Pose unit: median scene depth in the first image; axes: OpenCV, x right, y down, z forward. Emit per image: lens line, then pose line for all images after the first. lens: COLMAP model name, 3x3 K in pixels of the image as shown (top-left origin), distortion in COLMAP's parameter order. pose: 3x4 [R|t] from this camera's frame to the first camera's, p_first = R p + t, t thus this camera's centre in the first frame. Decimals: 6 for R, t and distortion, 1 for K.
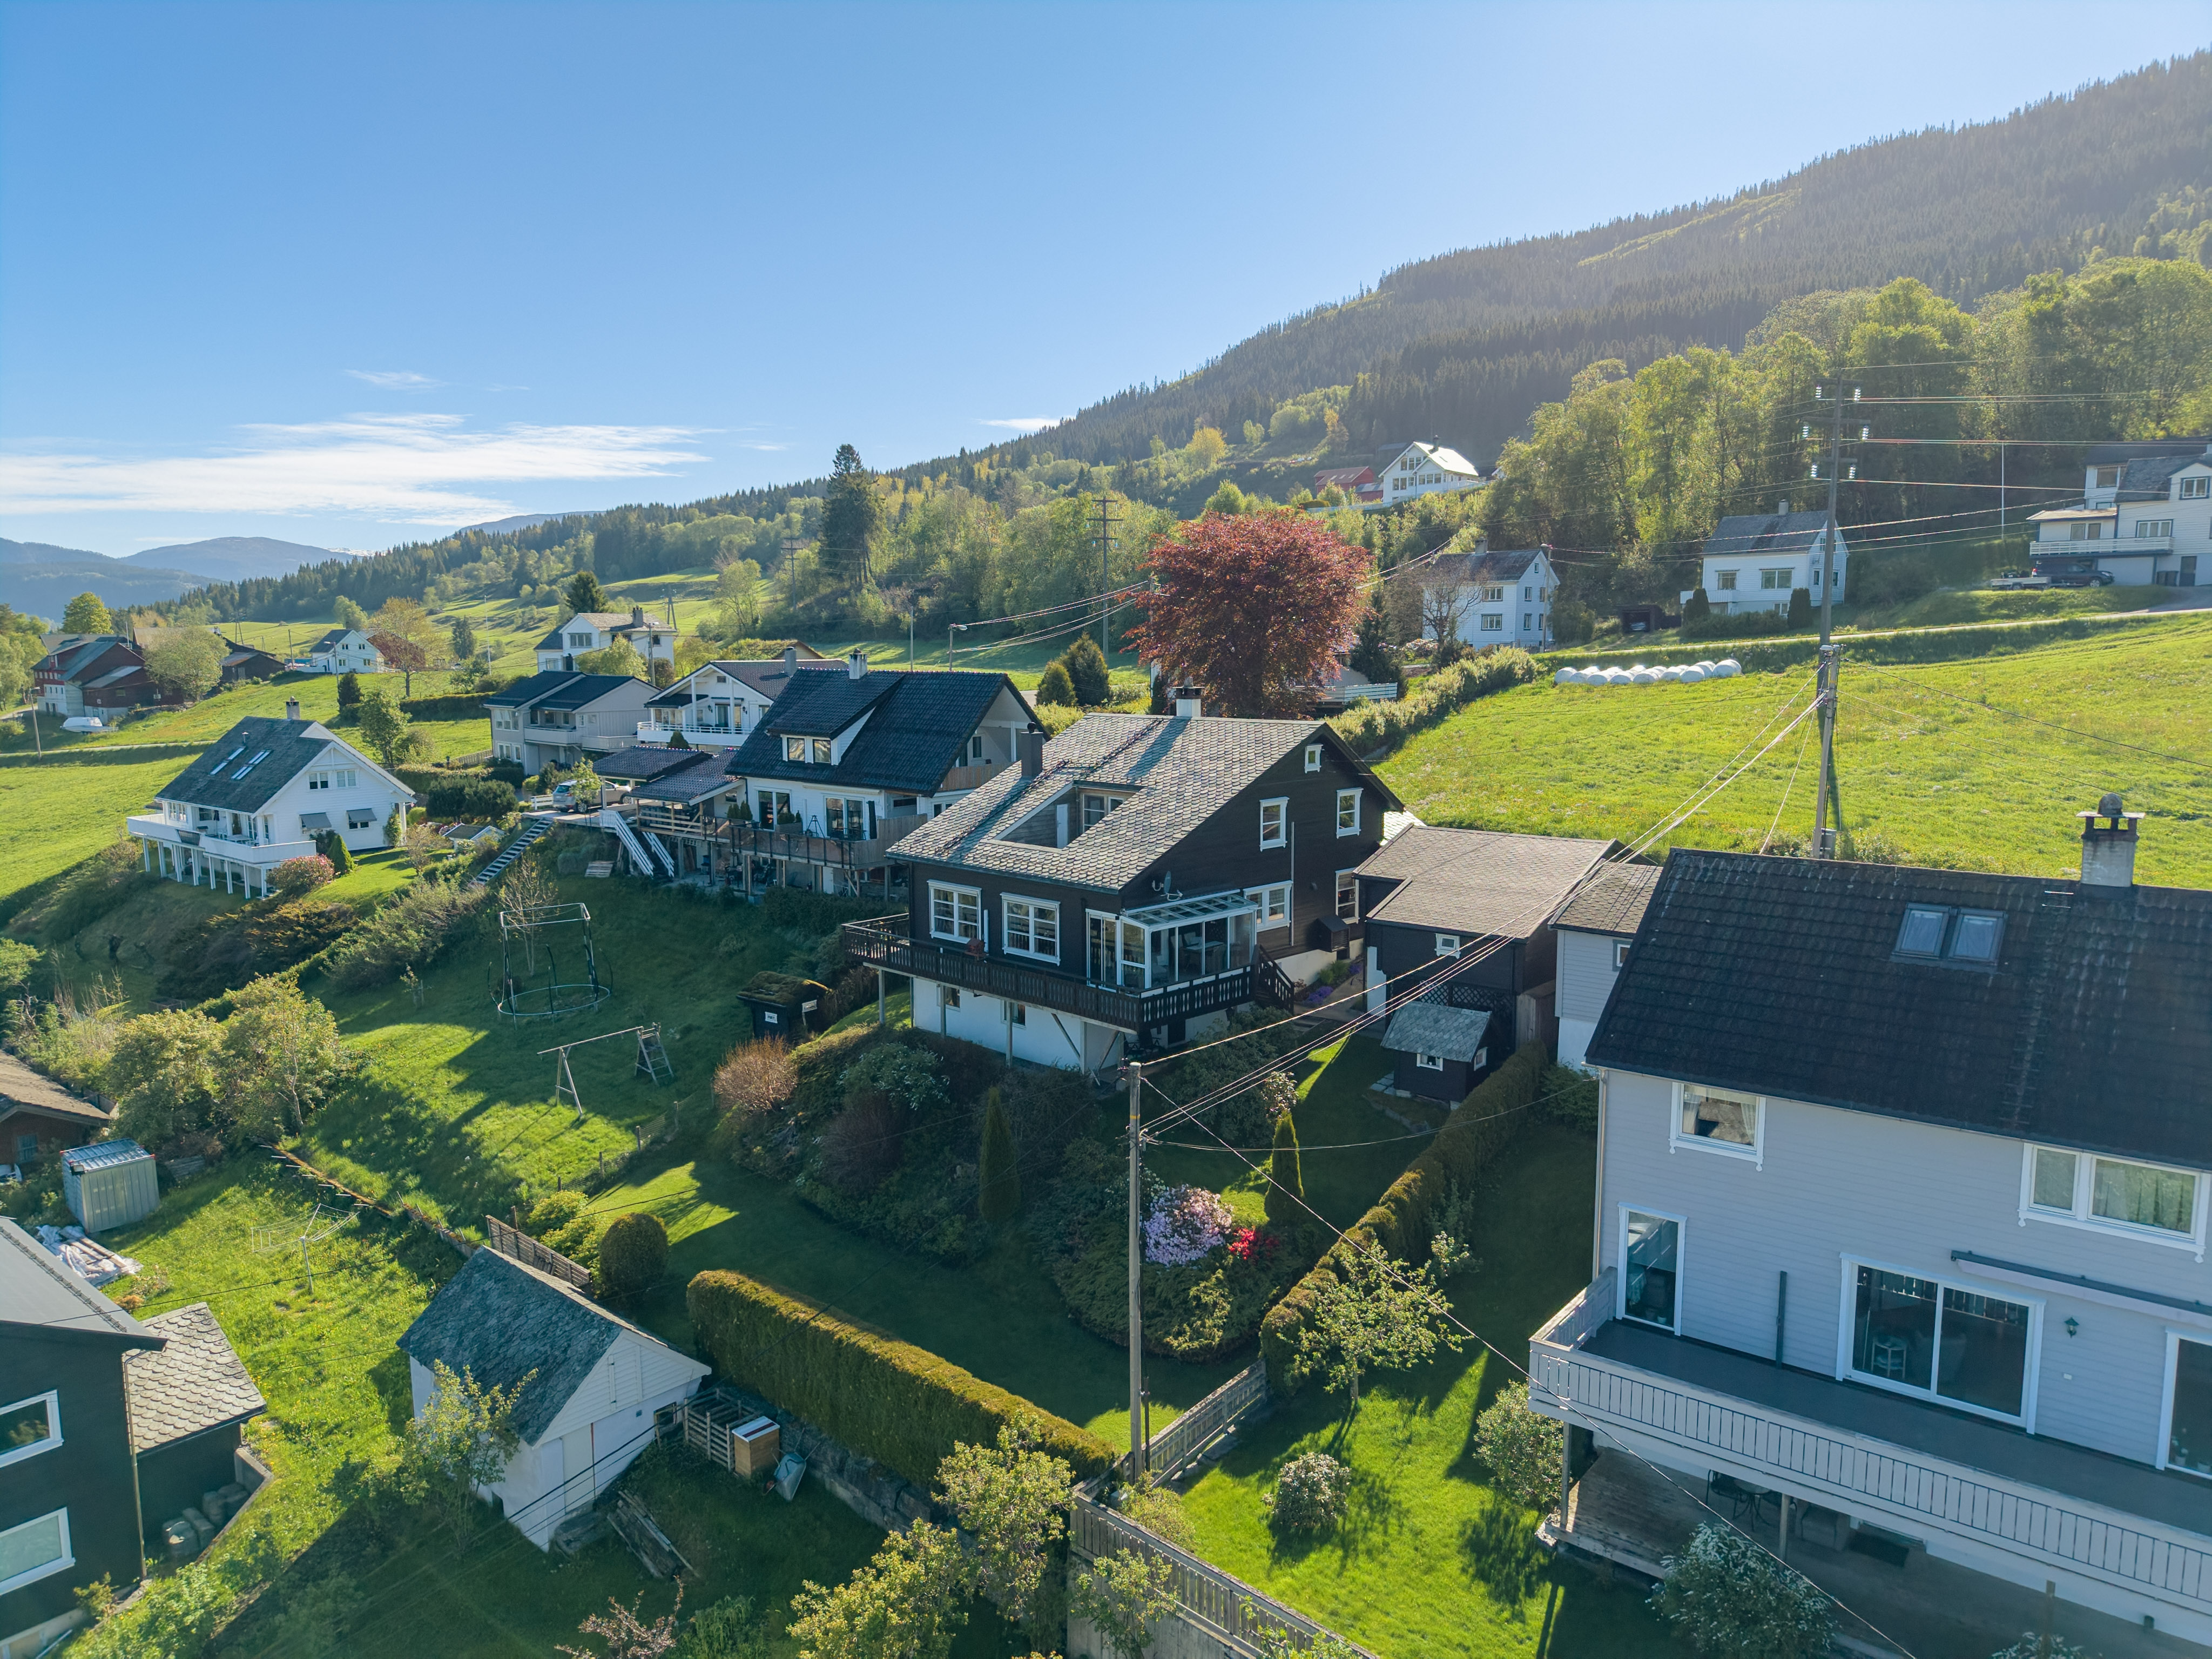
lens RADIAL K [[1477.0, 0, 1106.0], [0, 1477.0, 829.5], [0, 0, 1]] dist [0.018137, -0.013001]
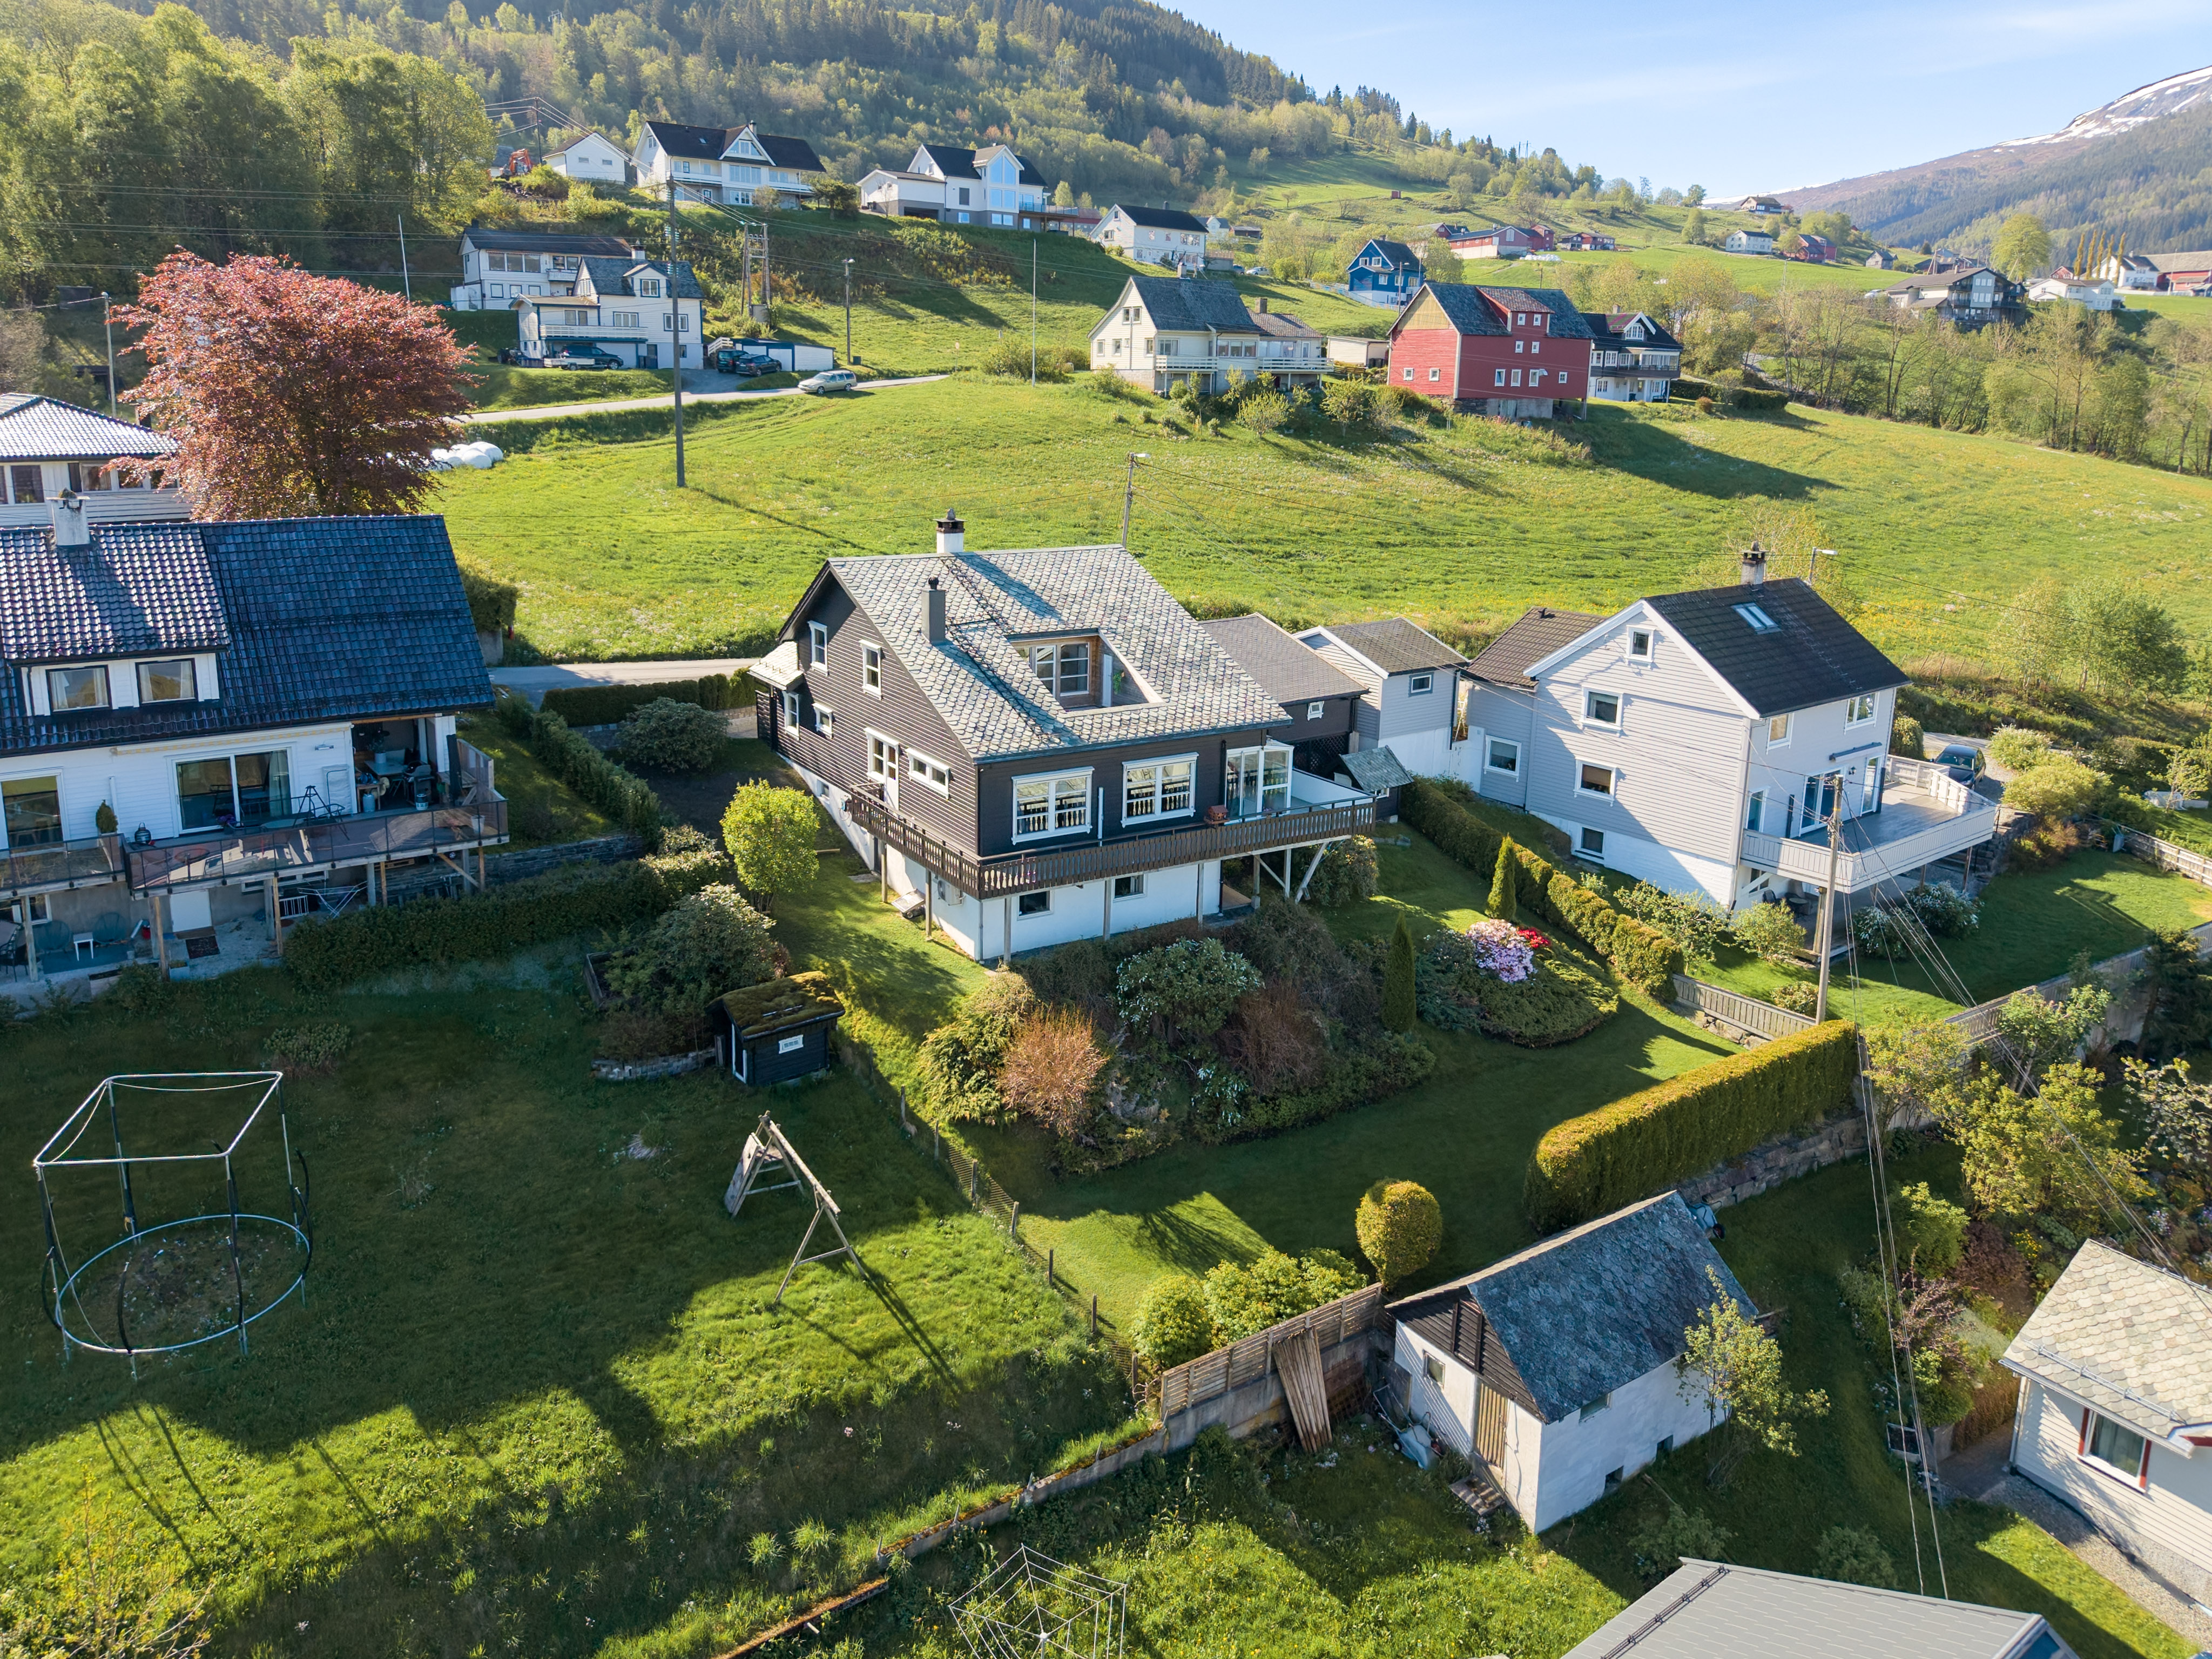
lens RADIAL K [[1535.5, 0, 1062.3], [0, 1535.5, 684.3], [0, 0, 1]] dist [0.004392, -0.005873]
pose [[0.247268, -0.180583, 0.951971, -0.610660], [0.106469, 0.981594, 0.158548, -0.100014], [-0.963080, 0.062152, 0.261943, 0.487935]]
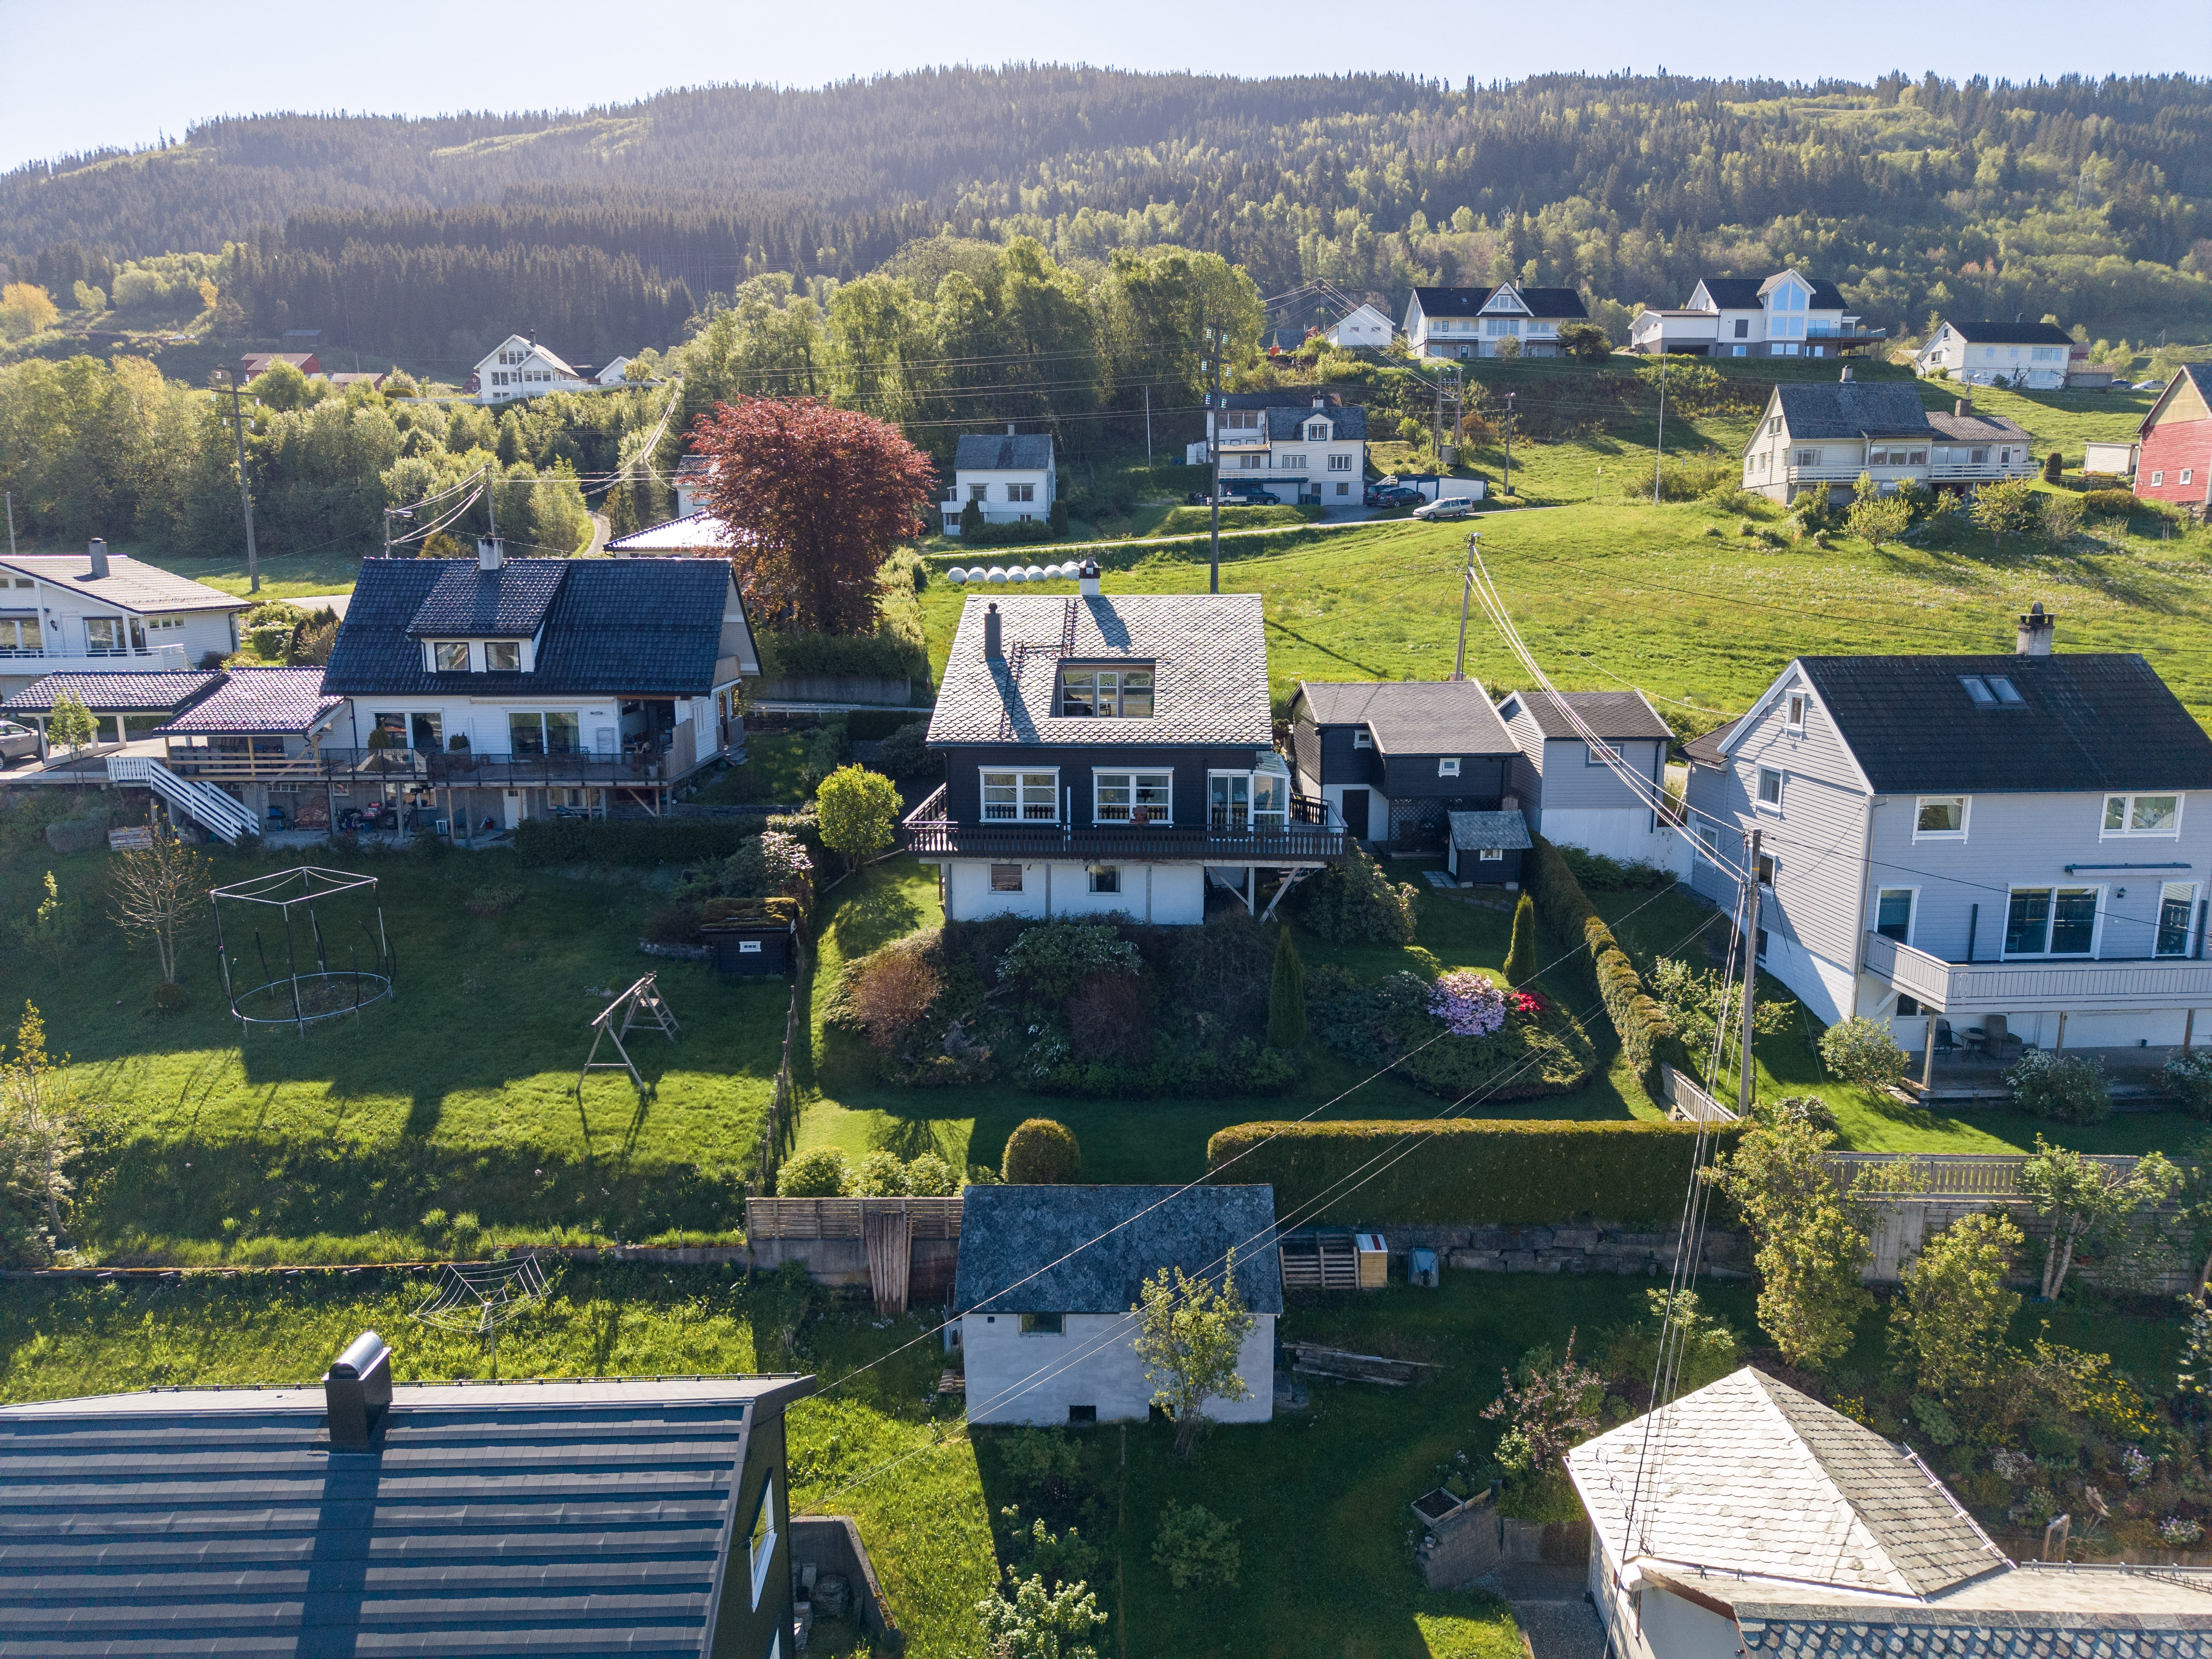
lens RADIAL K [[1479.5, 0, 1106.0], [0, 1479.5, 829.5], [0, 0, 1]] dist [0.008938, -0.005563]
pose [[0.749596, -0.117617, 0.651362, -0.455413], [0.082792, 0.993018, 0.084032, 0.000900], [-0.656698, -0.009062, 0.754099, 0.140682]]
